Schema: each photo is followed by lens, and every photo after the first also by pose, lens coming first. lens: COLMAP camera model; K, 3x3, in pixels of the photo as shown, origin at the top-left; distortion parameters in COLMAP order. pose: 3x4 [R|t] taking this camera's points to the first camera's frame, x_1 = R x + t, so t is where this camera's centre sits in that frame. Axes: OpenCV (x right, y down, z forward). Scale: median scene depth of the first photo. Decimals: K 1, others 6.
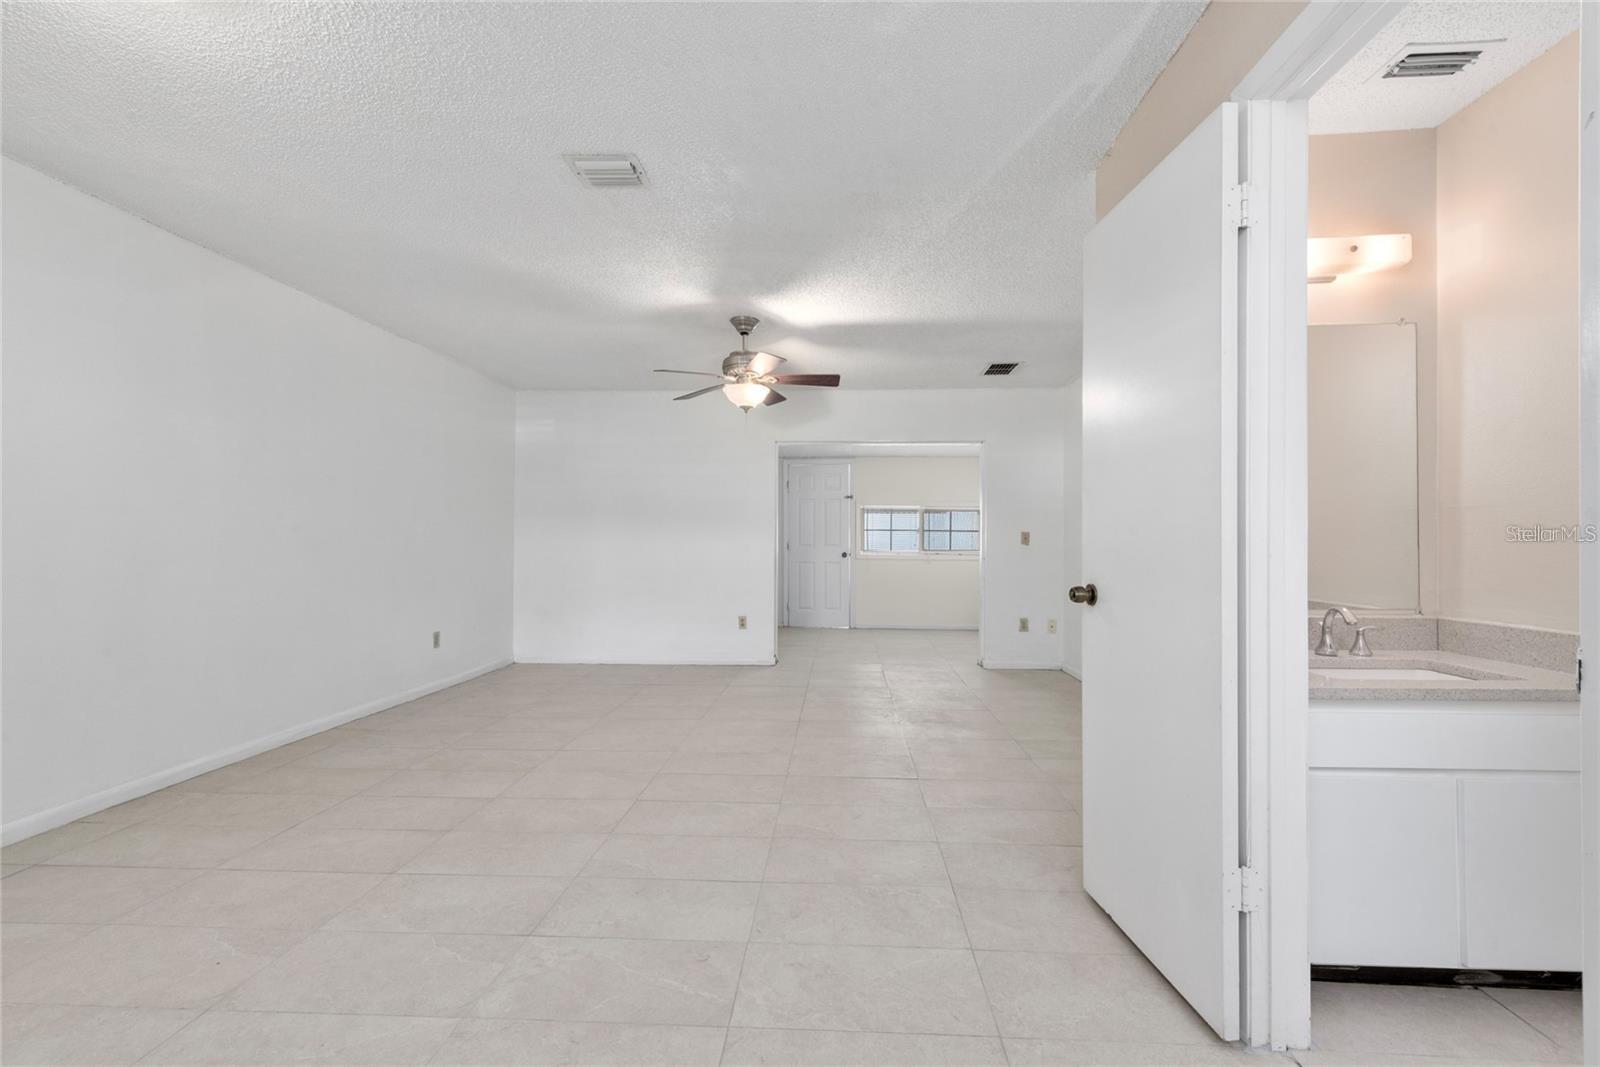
lens RADIAL K [[623.2, 0, 817.4], [0, 623.2, 540.5], [0, 0, 1]] dist [0.012303, -0.000061]
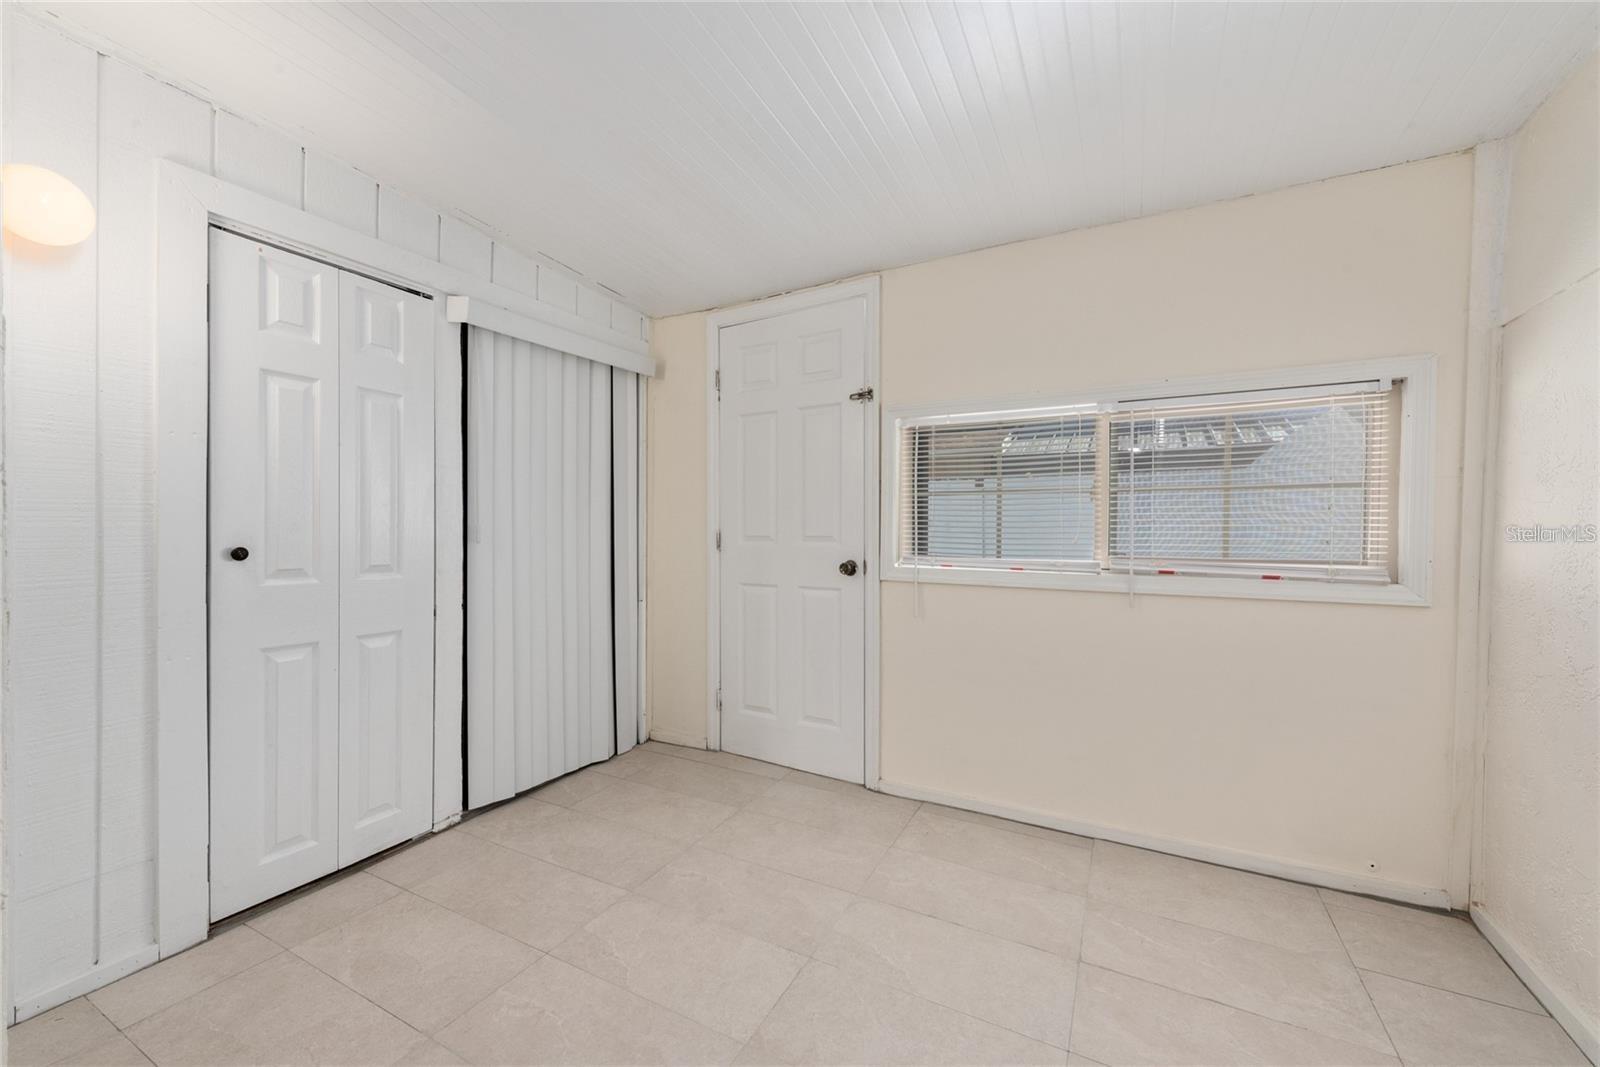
lens RADIAL K [[635.3, 0, 800.0], [0, 635.3, 533.5], [0, 0, 1]] dist [0.011486, 0.000000]
pose [[0.899191, 0.002158, -0.437551, 0.360472], [0.001273, 0.999971, 0.007548, 0.003868], [0.437555, -0.007345, 0.899162, 1.440038]]
